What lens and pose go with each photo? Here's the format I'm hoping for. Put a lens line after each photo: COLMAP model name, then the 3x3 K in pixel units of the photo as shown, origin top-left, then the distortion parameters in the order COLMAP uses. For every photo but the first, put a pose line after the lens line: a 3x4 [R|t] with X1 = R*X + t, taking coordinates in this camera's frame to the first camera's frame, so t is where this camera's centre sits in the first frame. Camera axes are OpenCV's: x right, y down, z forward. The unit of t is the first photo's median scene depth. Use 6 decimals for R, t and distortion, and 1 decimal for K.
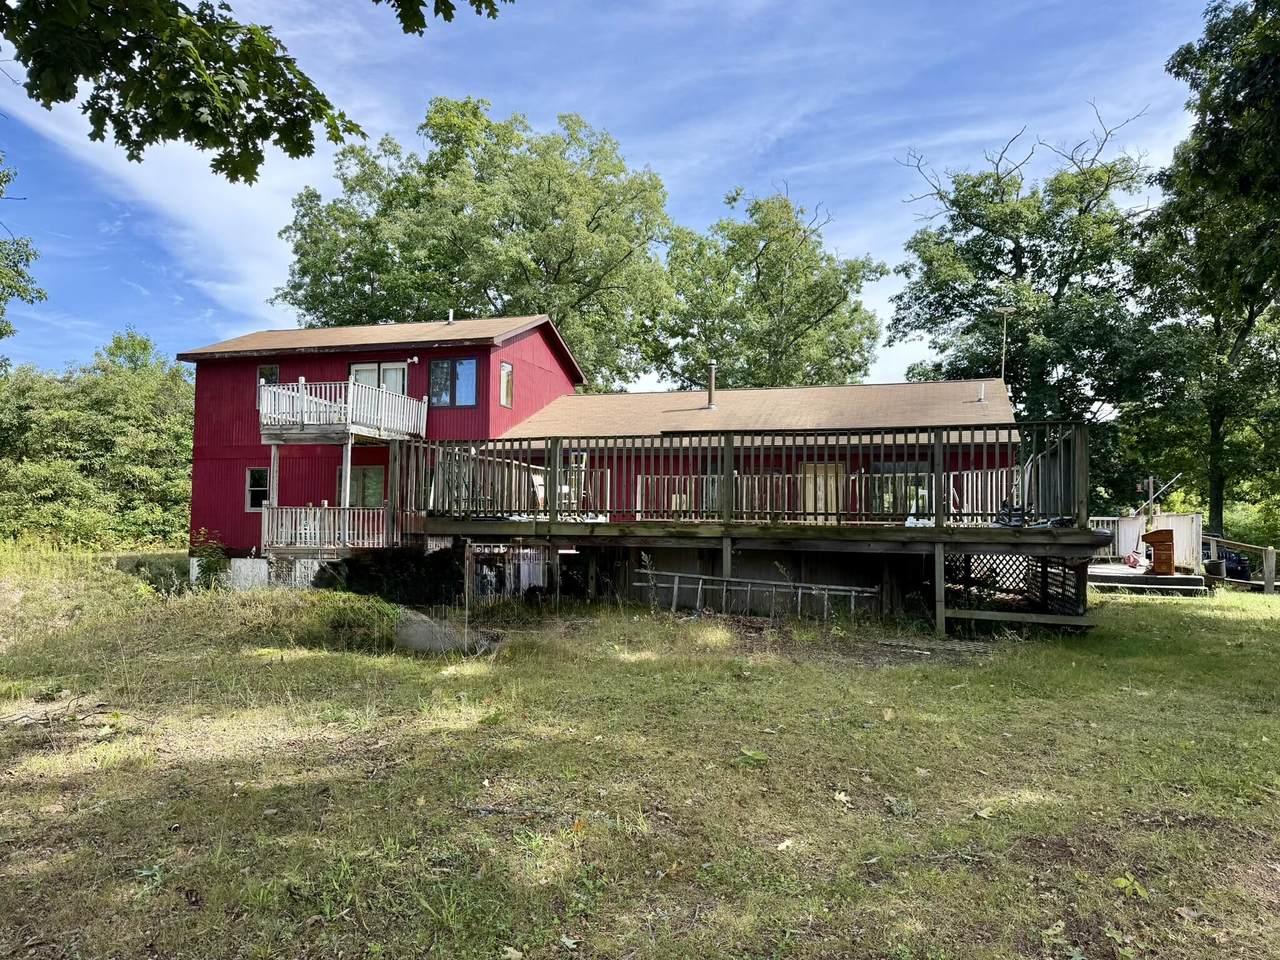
lens RADIAL K [[889.0, 0, 643.6], [0, 889.0, 490.5], [0, 0, 1]] dist [0.066195, -0.005996]
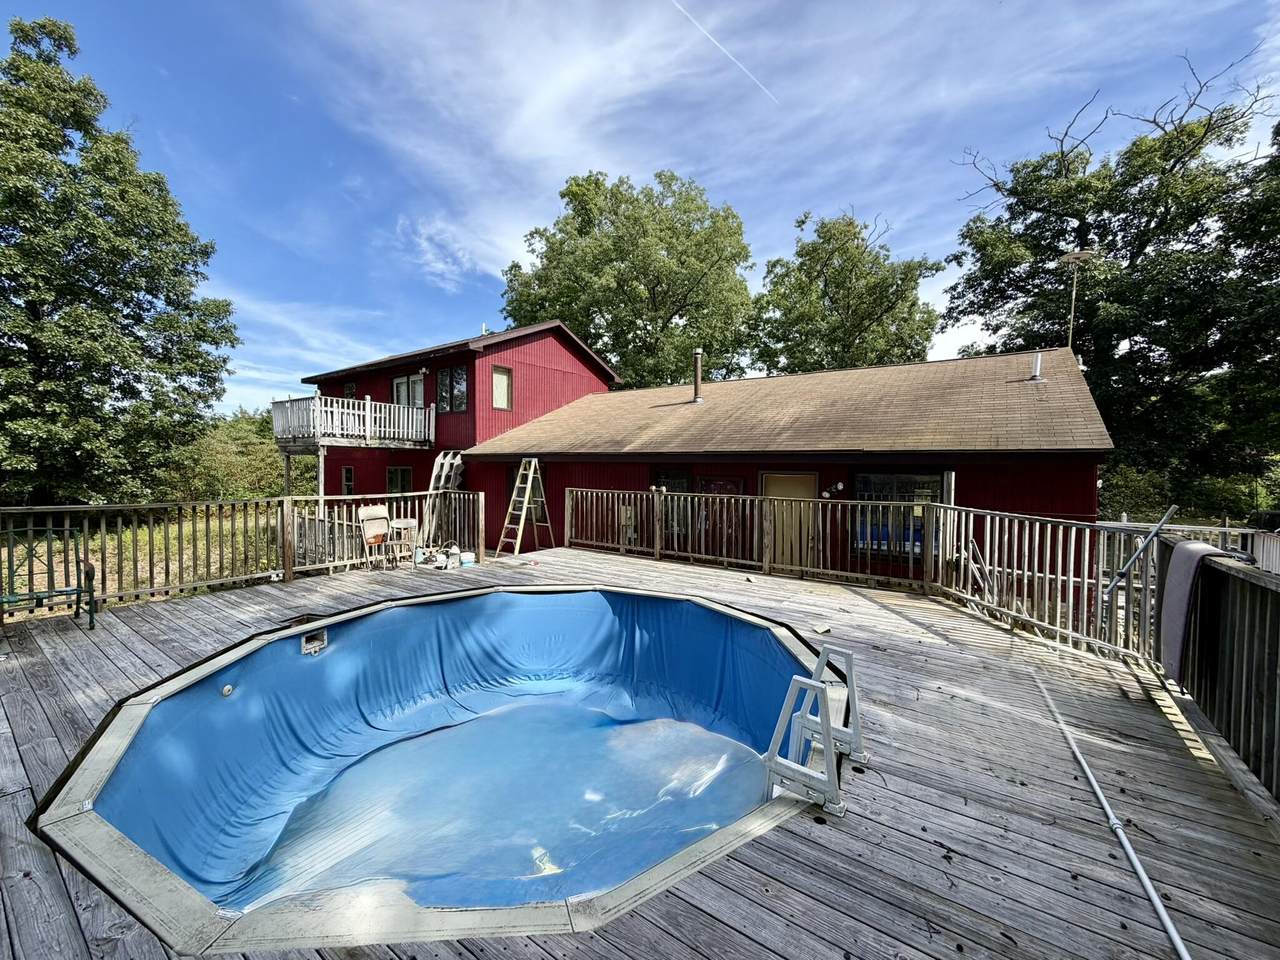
lens RADIAL K [[509.0, 0, 632.0], [0, 509.0, 479.1], [0, 0, 1]] dist [0.002083, 0.001741]
pose [[0.952749, 0.002901, -0.303745, 0.101697], [0.018641, 0.997511, 0.067999, -0.028930], [0.303186, -0.070448, 0.950324, 0.268614]]
